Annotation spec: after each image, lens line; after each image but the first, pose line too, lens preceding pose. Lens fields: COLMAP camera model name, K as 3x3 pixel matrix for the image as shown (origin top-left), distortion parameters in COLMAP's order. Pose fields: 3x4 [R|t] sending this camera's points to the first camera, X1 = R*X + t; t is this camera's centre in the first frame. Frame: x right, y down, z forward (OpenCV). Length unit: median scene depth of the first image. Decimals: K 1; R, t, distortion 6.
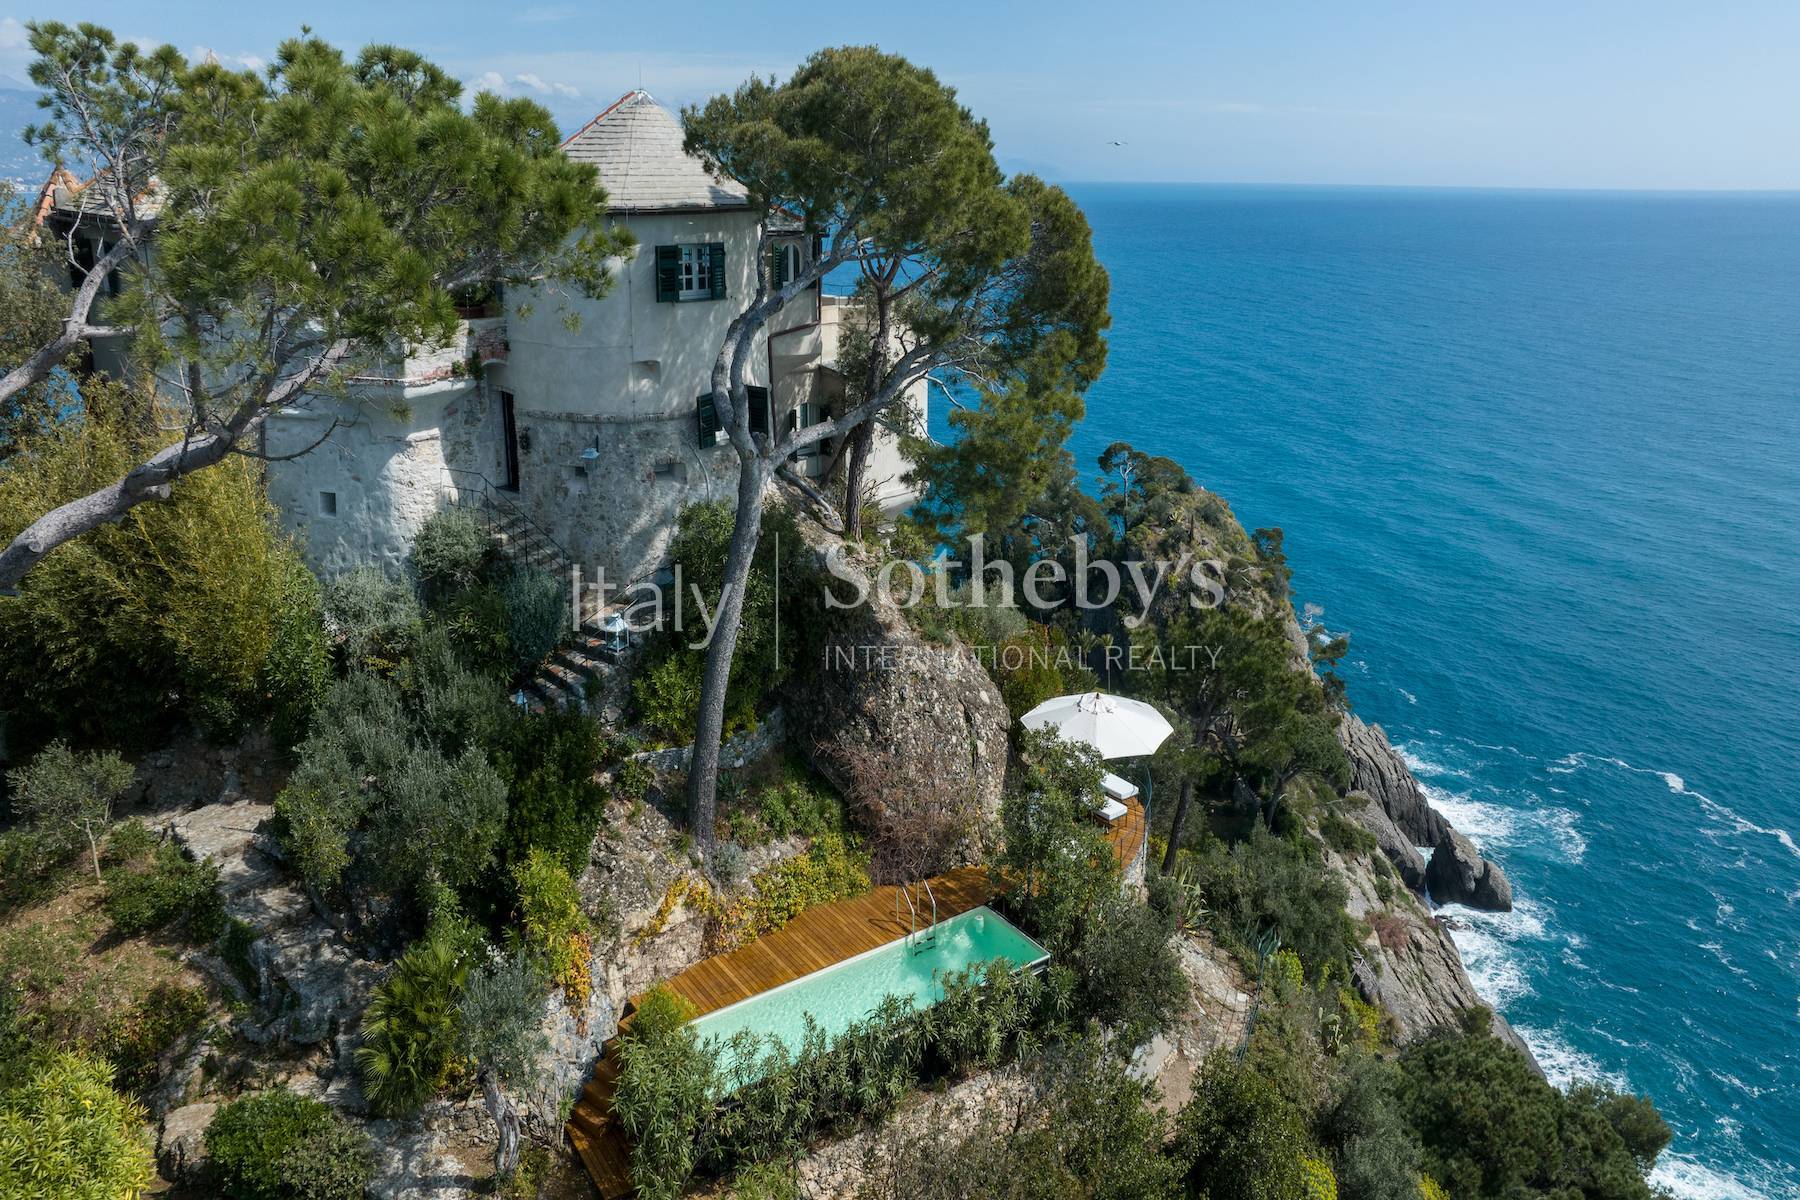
lens RADIAL K [[1340.9, 0, 916.8], [0, 1340.9, 494.7], [0, 0, 1]] dist [-0.015241, -0.003151]
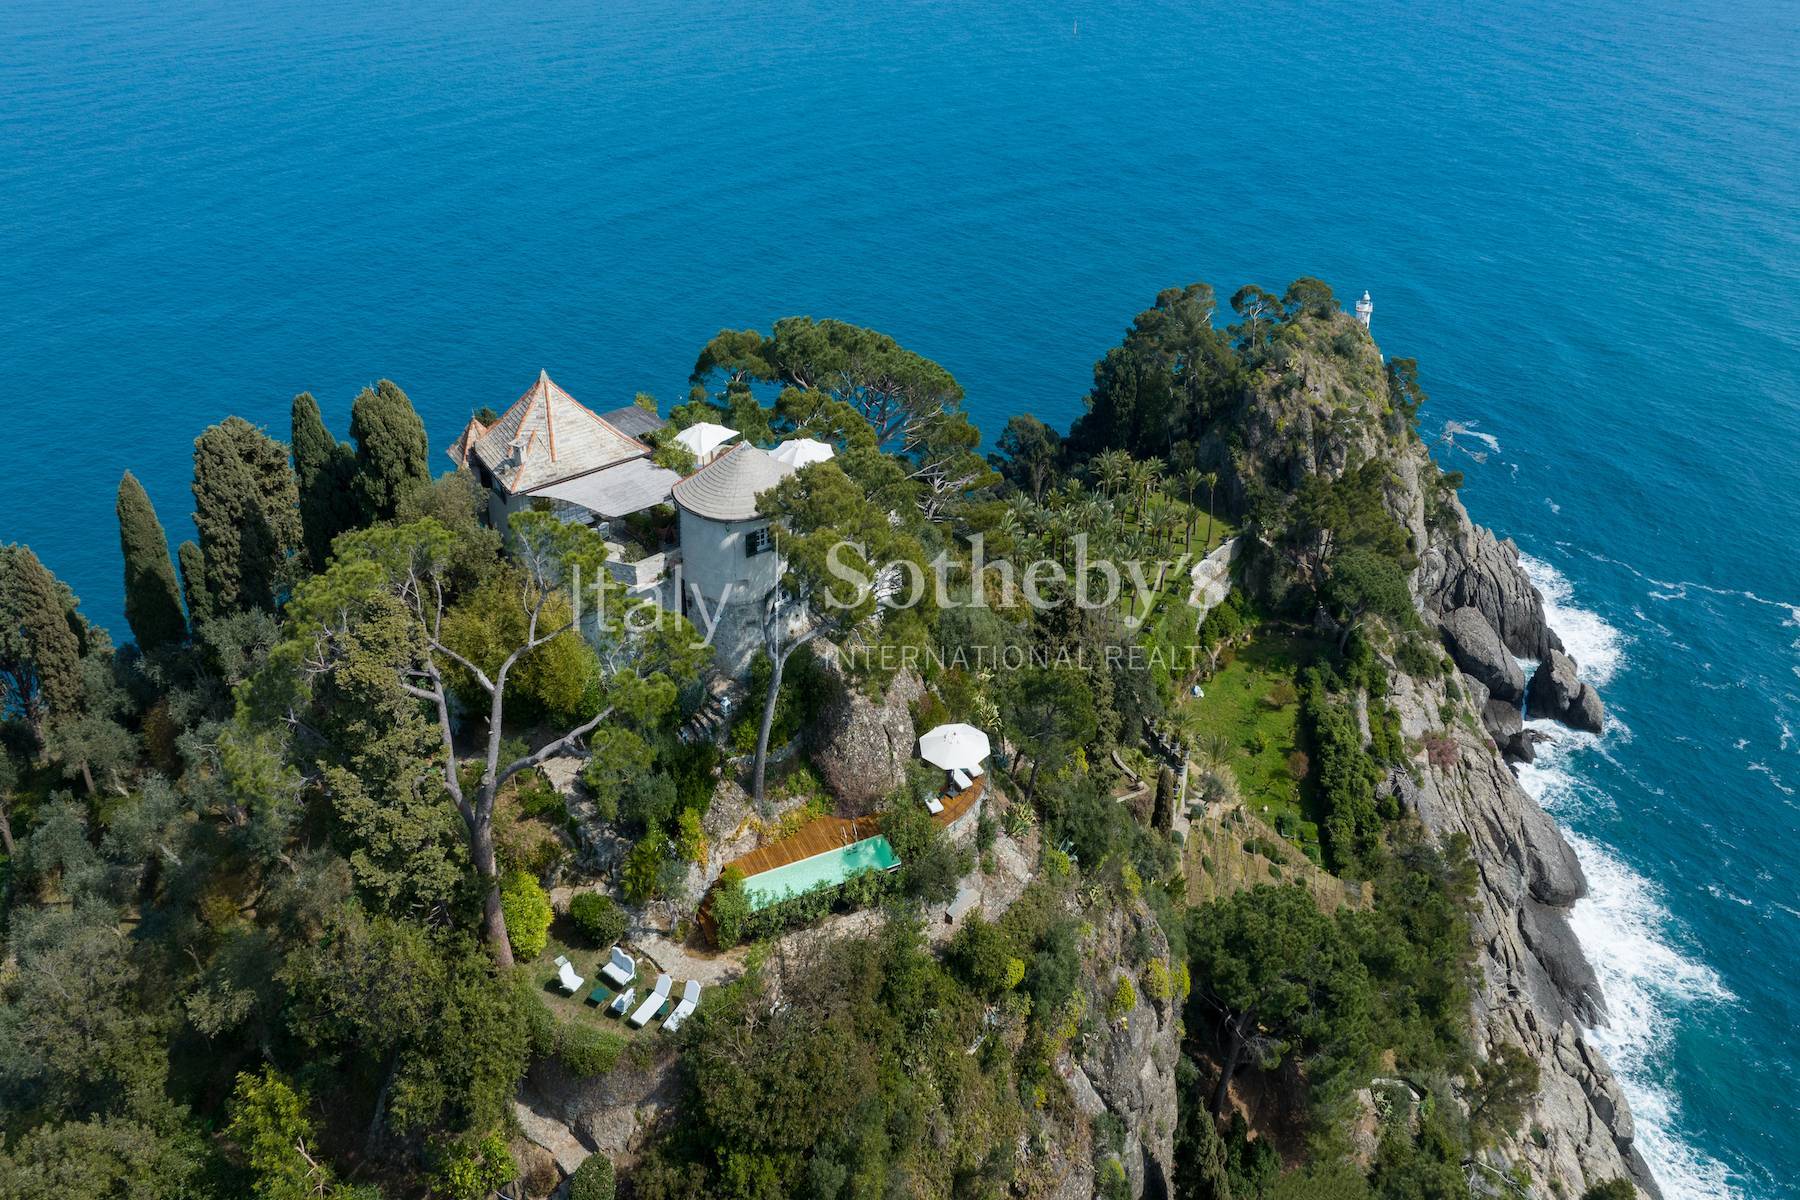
lens RADIAL K [[1395.6, 0, 880.2], [0, 1395.6, 392.5], [0, 0, 1]] dist [-0.012190, 0.003281]
pose [[0.983117, 0.054001, -0.174831, 0.437718], [-0.028798, 0.989216, 0.143604, -0.801749], [0.180700, -0.136145, 0.974070, -1.239717]]
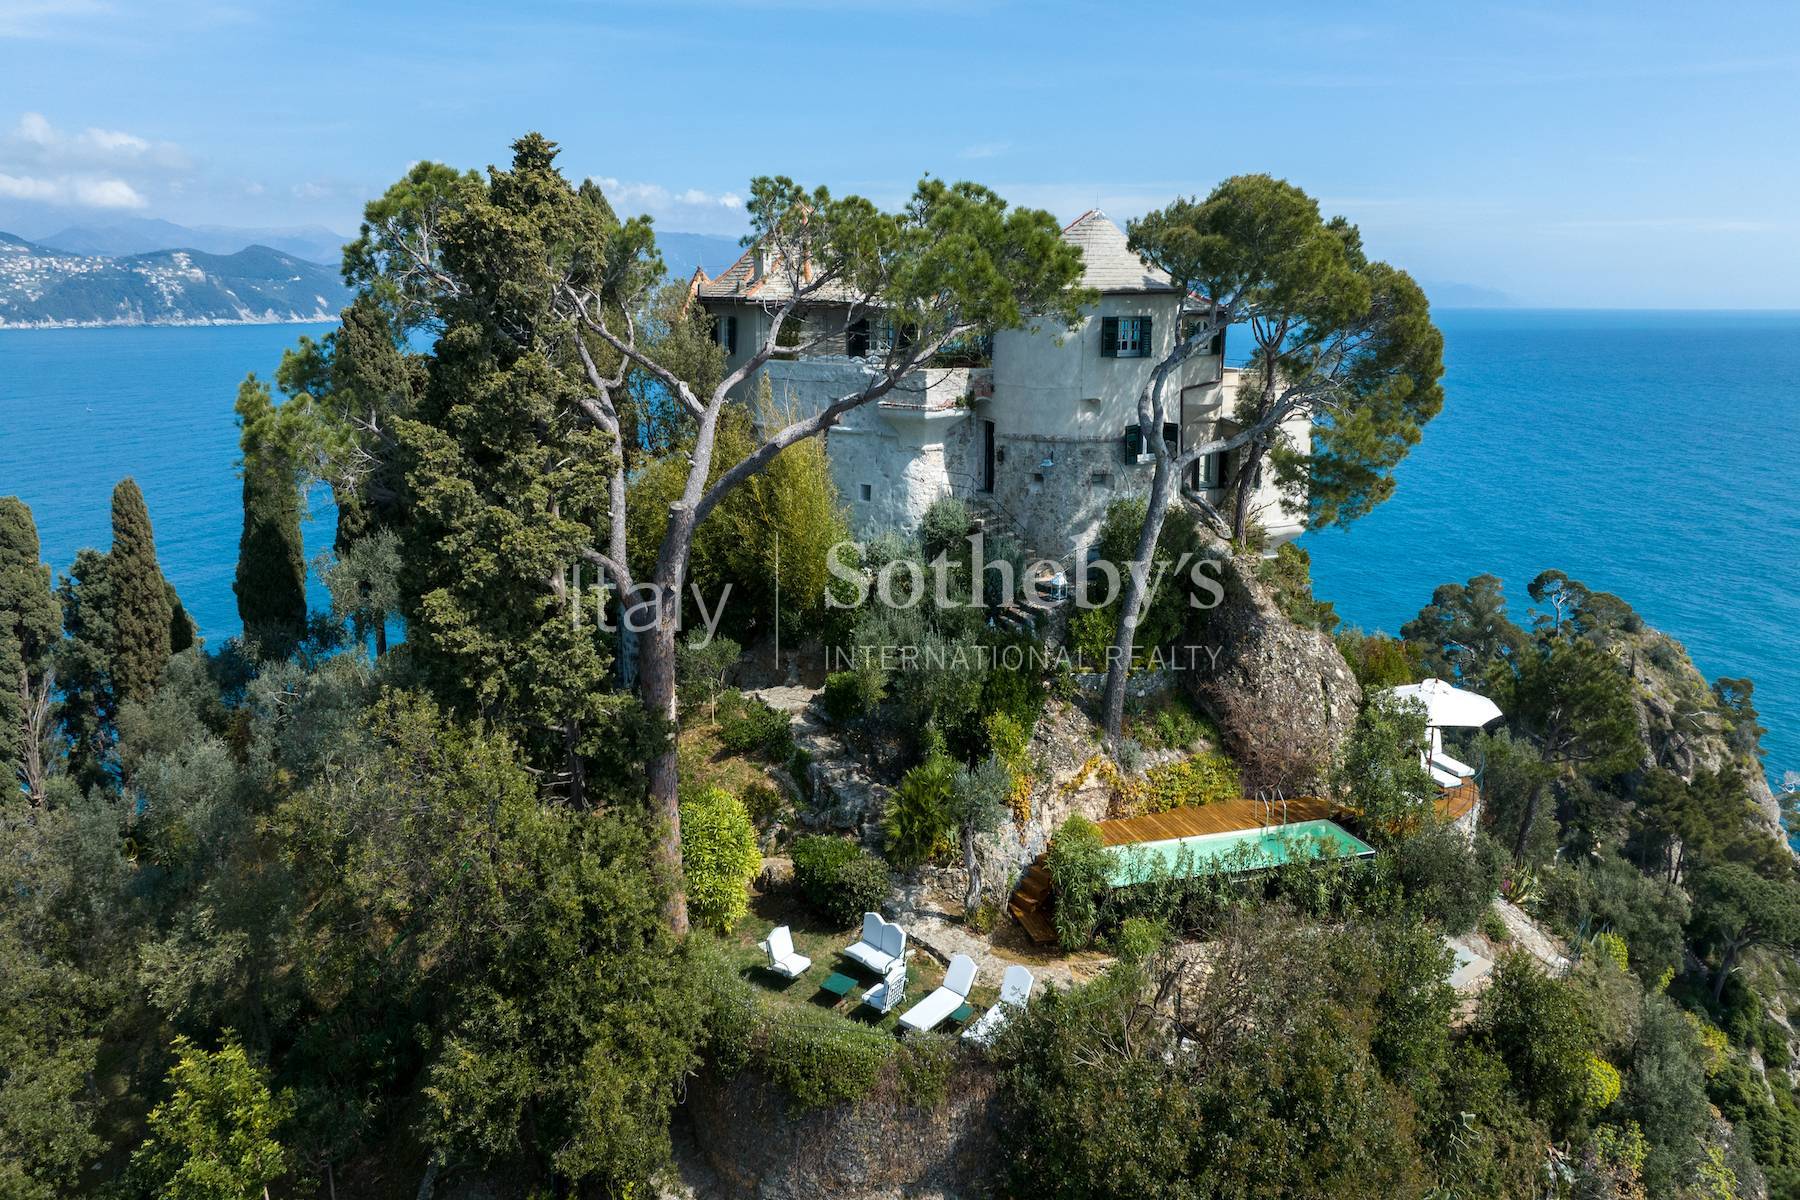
lens RADIAL K [[1339.9, 0, 874.6], [0, 1339.9, 483.2], [0, 0, 1]] dist [-0.023436, 0.026972]
pose [[0.943242, 0.041693, -0.329479, 0.052913], [-0.074351, 0.993417, -0.087147, 0.136814], [0.323676, 0.106697, 0.940133, -0.406678]]
